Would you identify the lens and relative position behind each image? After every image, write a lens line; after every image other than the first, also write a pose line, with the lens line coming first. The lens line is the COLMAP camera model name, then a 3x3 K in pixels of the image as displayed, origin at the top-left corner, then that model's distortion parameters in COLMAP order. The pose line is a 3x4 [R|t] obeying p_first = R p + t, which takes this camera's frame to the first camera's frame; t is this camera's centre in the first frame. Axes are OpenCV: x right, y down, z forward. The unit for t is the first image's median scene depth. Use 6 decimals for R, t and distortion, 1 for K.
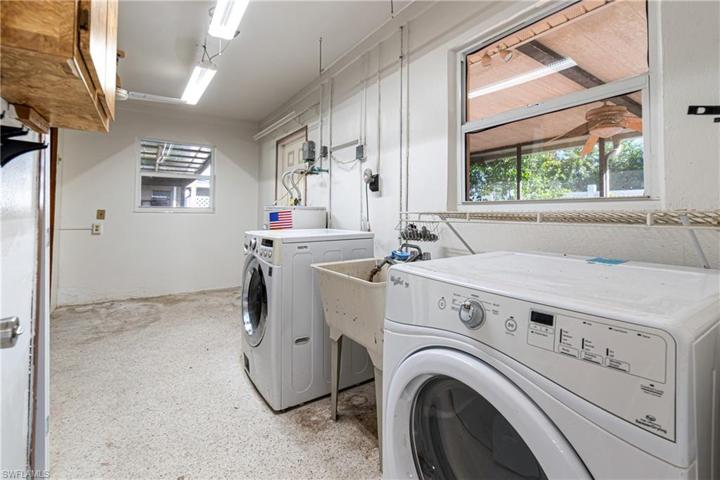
lens RADIAL K [[320.4, 0, 361.4], [0, 320.4, 216.9], [0, 0, 1]] dist [-0.011894, -0.000284]
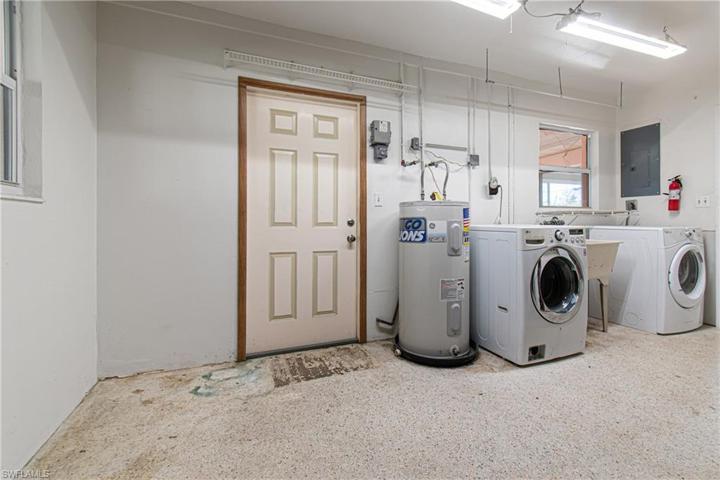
lens RADIAL K [[324.3, 0, 360.5], [0, 324.3, 224.1], [0, 0, 1]] dist [0.001956, 0.000571]
pose [[0.229266, -0.034659, 0.972747, -1.380659], [0.001618, 0.999378, 0.035227, -0.004539], [-0.973363, -0.006503, 0.229179, 1.203317]]
